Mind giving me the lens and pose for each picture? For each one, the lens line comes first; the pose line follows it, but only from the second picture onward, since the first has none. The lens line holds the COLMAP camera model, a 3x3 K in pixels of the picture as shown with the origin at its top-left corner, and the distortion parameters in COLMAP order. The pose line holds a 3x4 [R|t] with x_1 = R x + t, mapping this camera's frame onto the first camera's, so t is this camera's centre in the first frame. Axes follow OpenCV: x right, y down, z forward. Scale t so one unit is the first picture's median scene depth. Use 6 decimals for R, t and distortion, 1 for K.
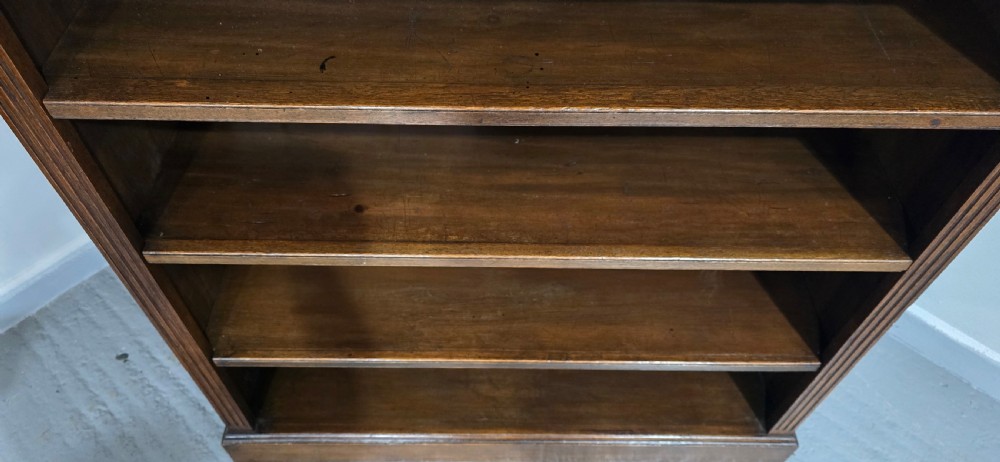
lens RADIAL K [[686.6, 0, 492.5], [0, 686.6, 231.7], [0, 0, 1]] dist [0.070048, -0.068441]
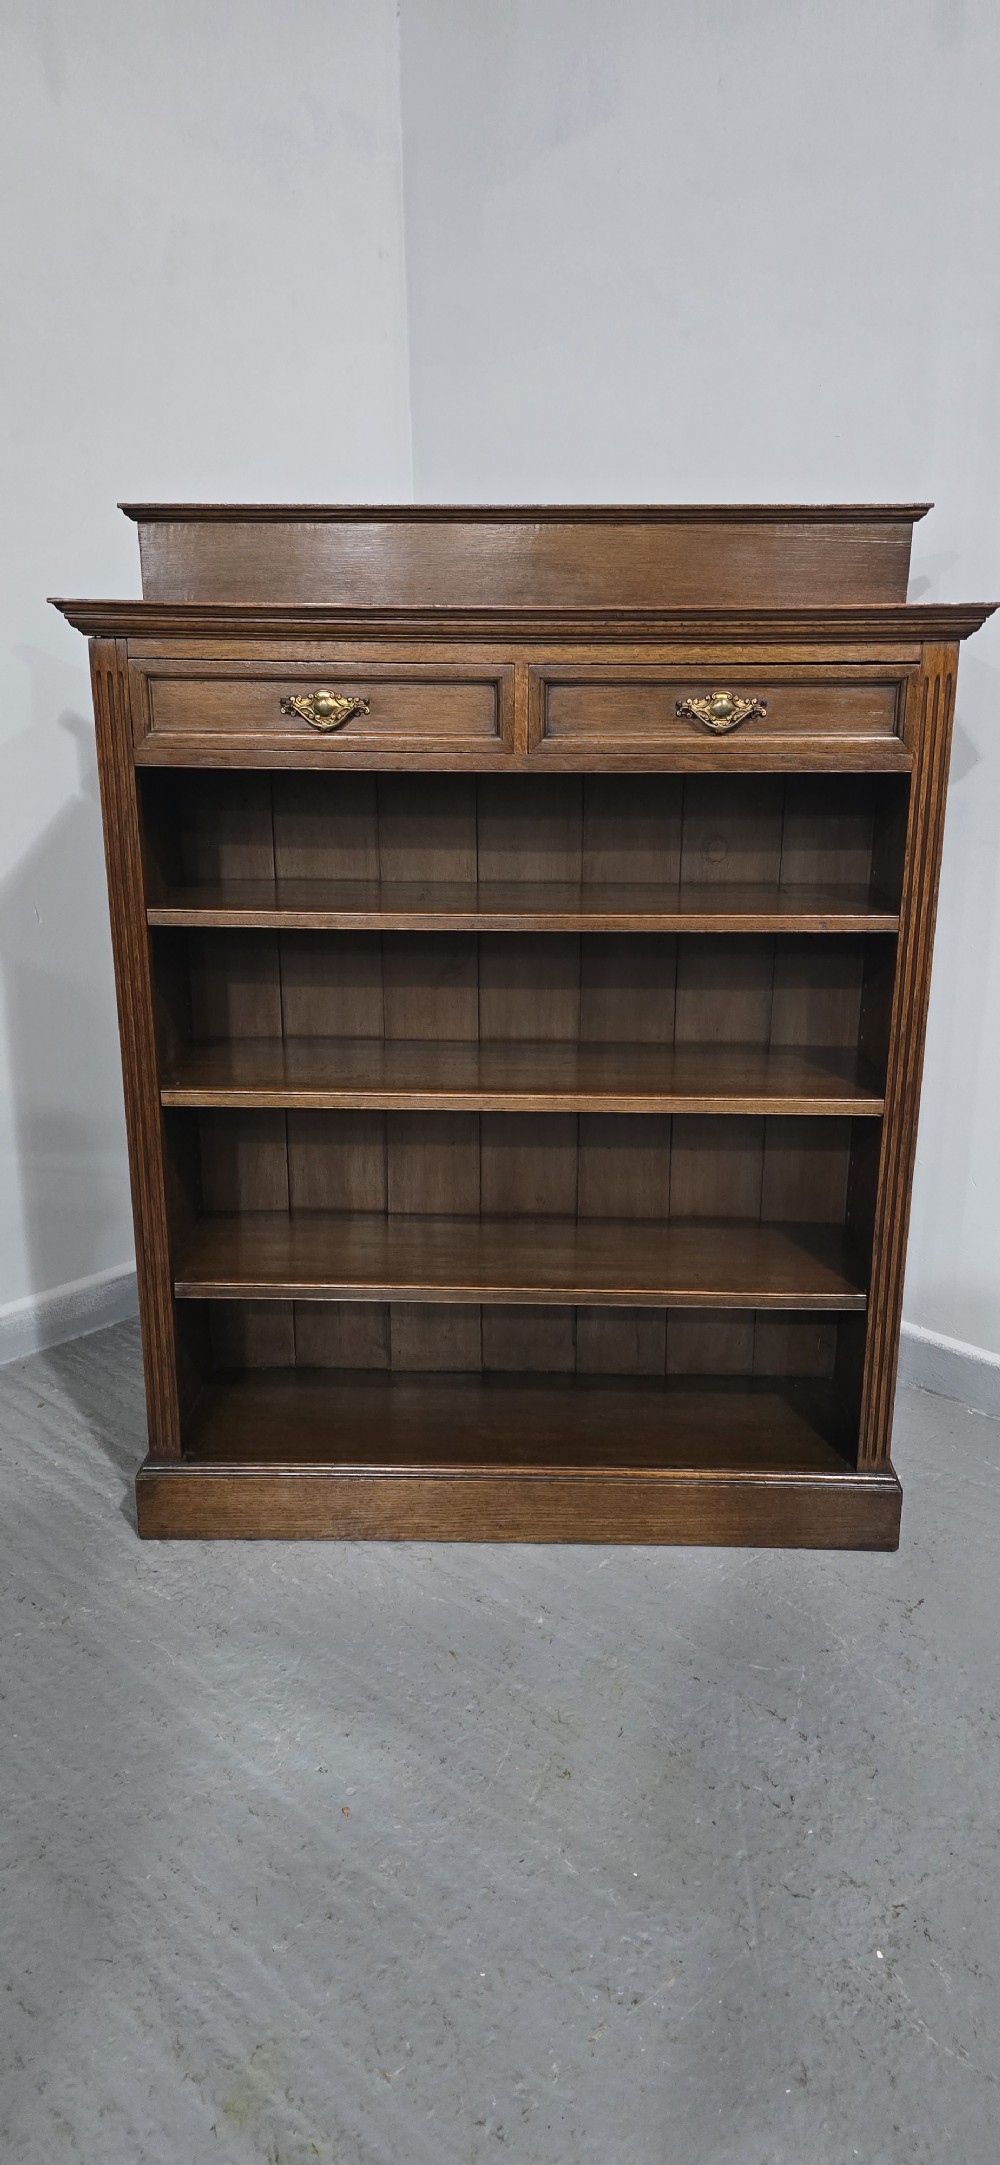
lens RADIAL K [[1486.6, 0, 510.2], [0, 1486.6, 1064.2], [0, 0, 1]] dist [0.070048, -0.068441]
pose [[0.999445, -0.001685, -0.033258, 0.066844], [-0.018315, 0.806296, -0.591229, 0.819349], [0.027812, 0.591510, 0.805818, -0.522243]]
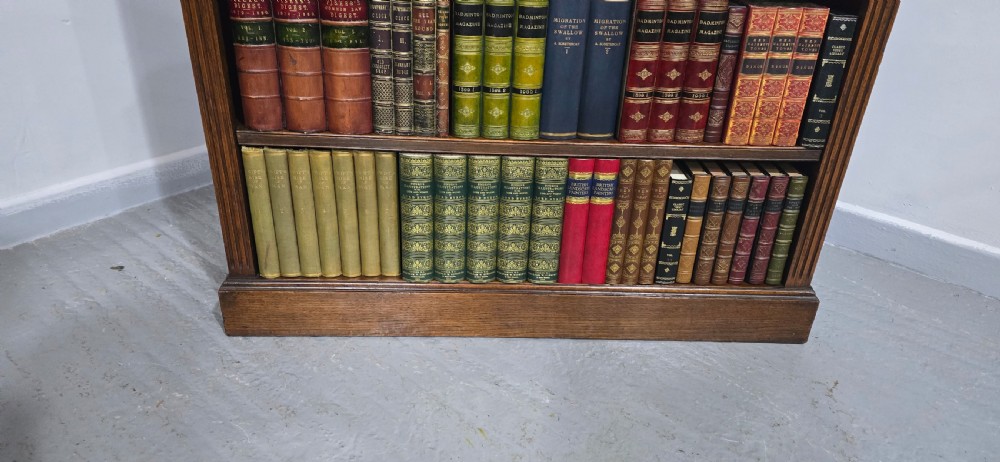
lens RADIAL K [[686.6, 0, 495.3], [0, 686.6, 246.2], [0, 0, 1]] dist [0.070048, -0.068441]
pose [[0.999457, 0.010620, 0.031182, -0.039638], [0.002570, 0.918580, -0.395227, 0.567368], [-0.032841, 0.395093, 0.918054, 0.087190]]
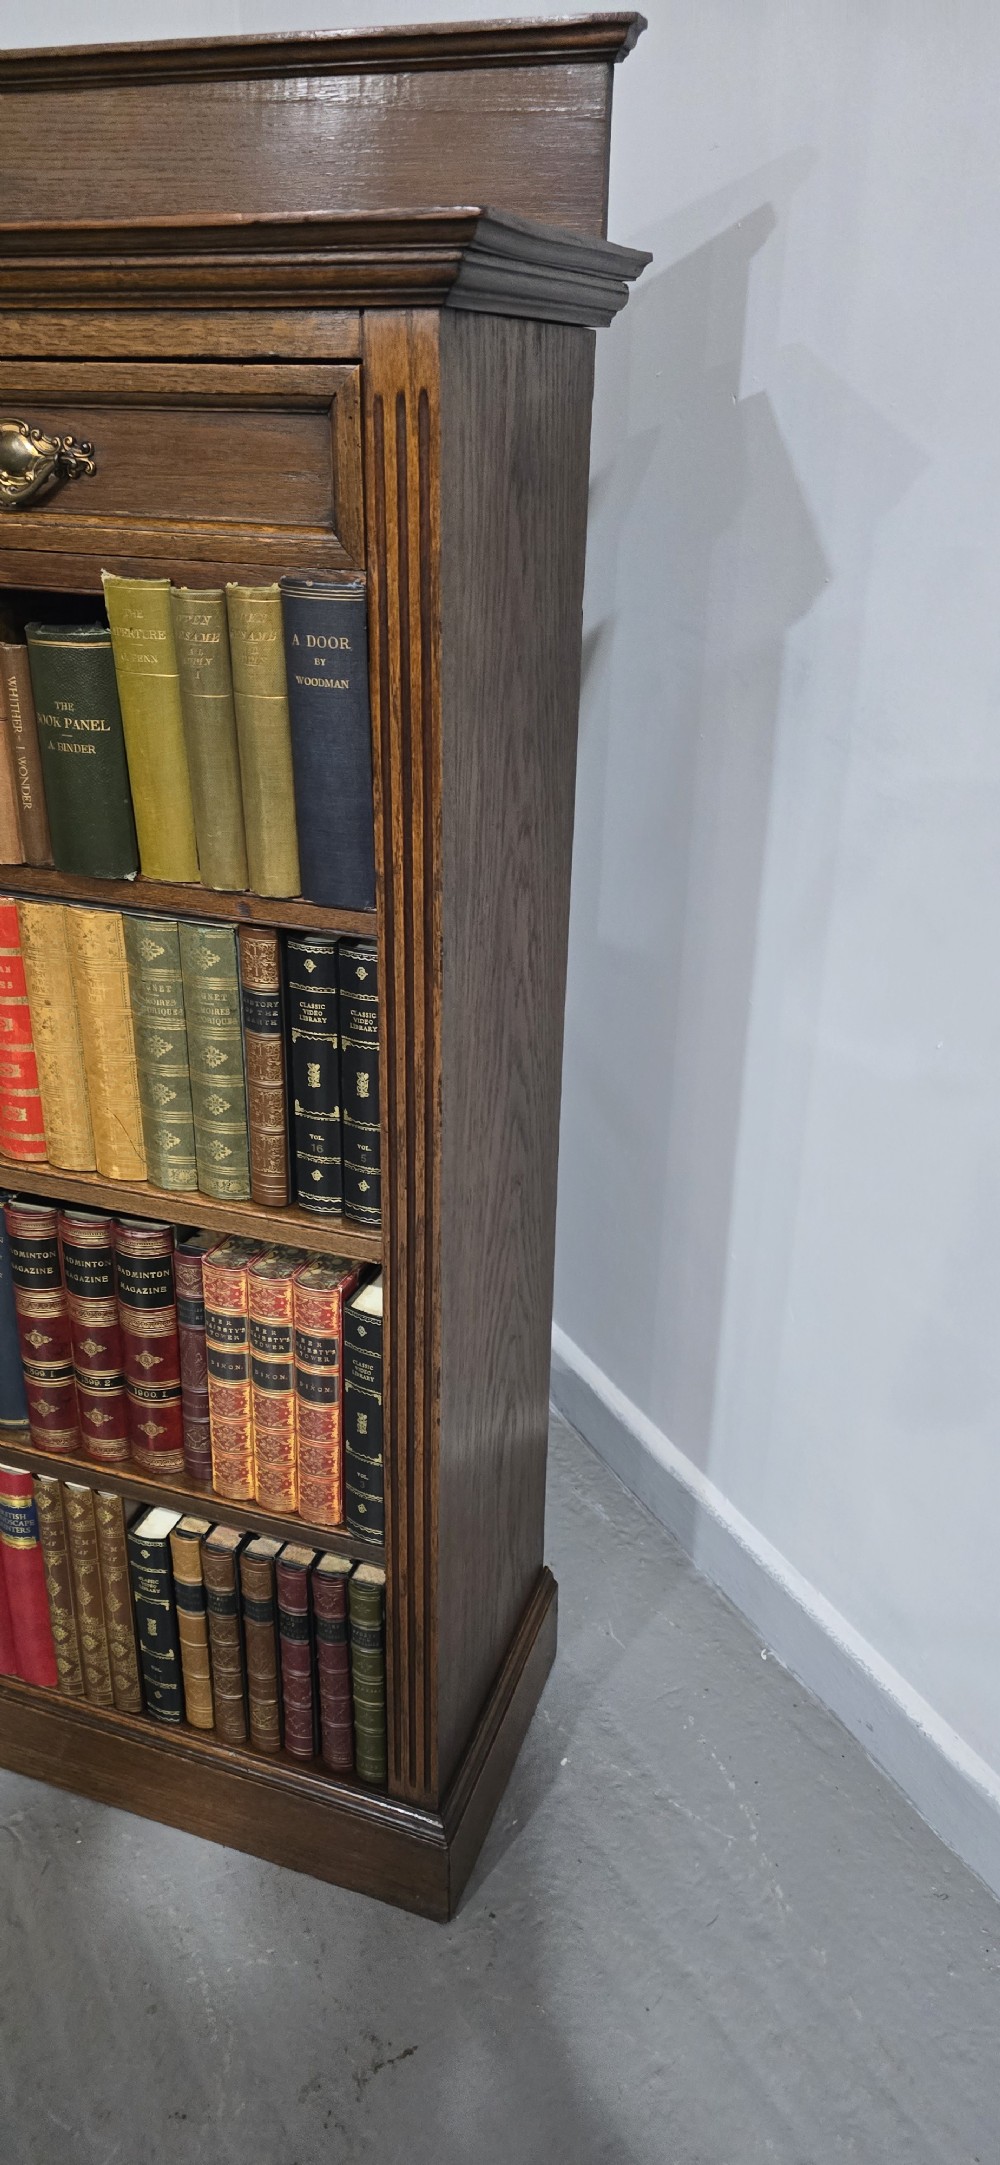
lens RADIAL K [[1486.6, 0, 474.8], [0, 1486.6, 1092.3], [0, 0, 1]] dist [0.070048, -0.068441]
pose [[0.938315, 0.146253, -0.313329, 0.622713], [-0.273939, 0.867365, -0.415493, 0.262917], [0.211004, 0.475697, 0.853926, -0.044484]]
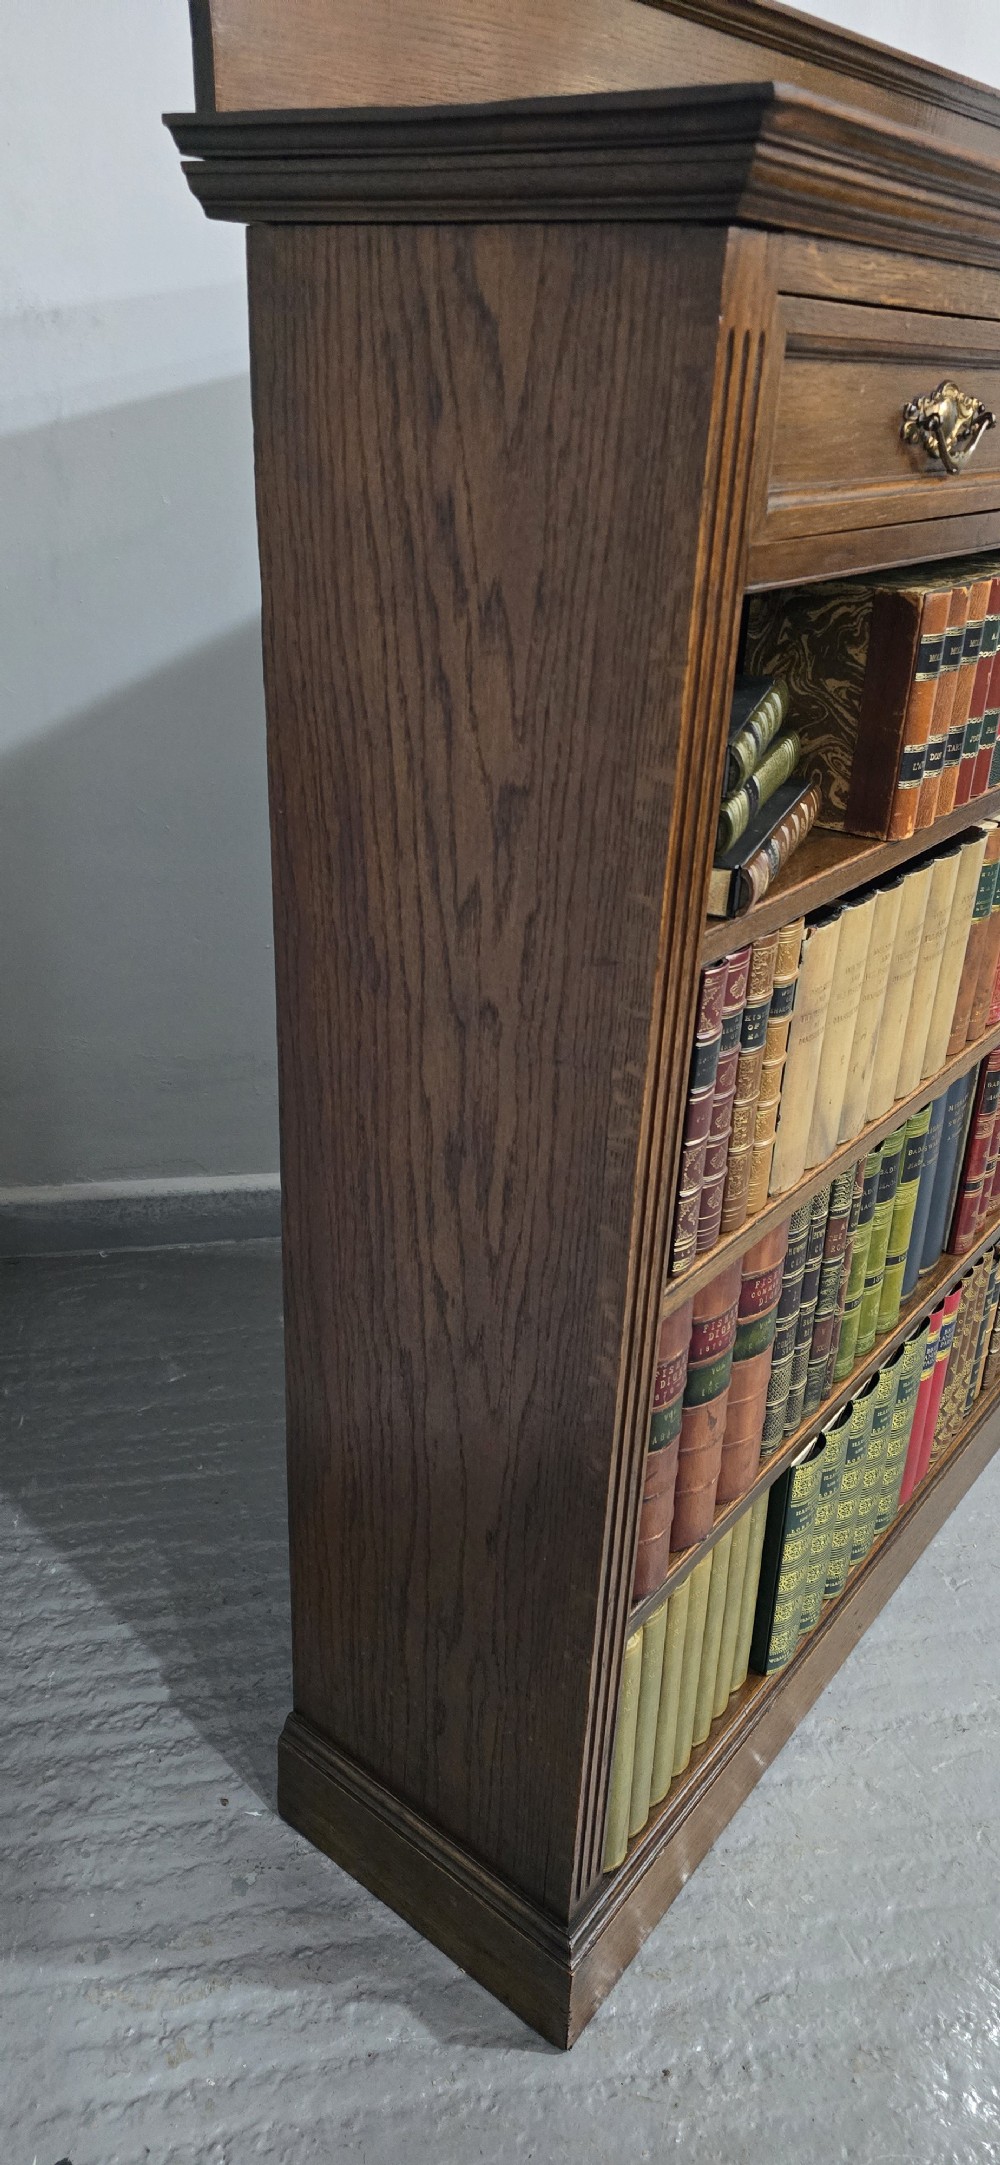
lens RADIAL K [[1486.6, 0, 511.5], [0, 1486.6, 1085.9], [0, 0, 1]] dist [0.070048, -0.068441]
pose [[0.612995, -0.347629, 0.709501, -0.770211], [0.608056, 0.780963, -0.142706, 0.012746], [-0.504485, 0.518894, 0.690104, 0.129349]]
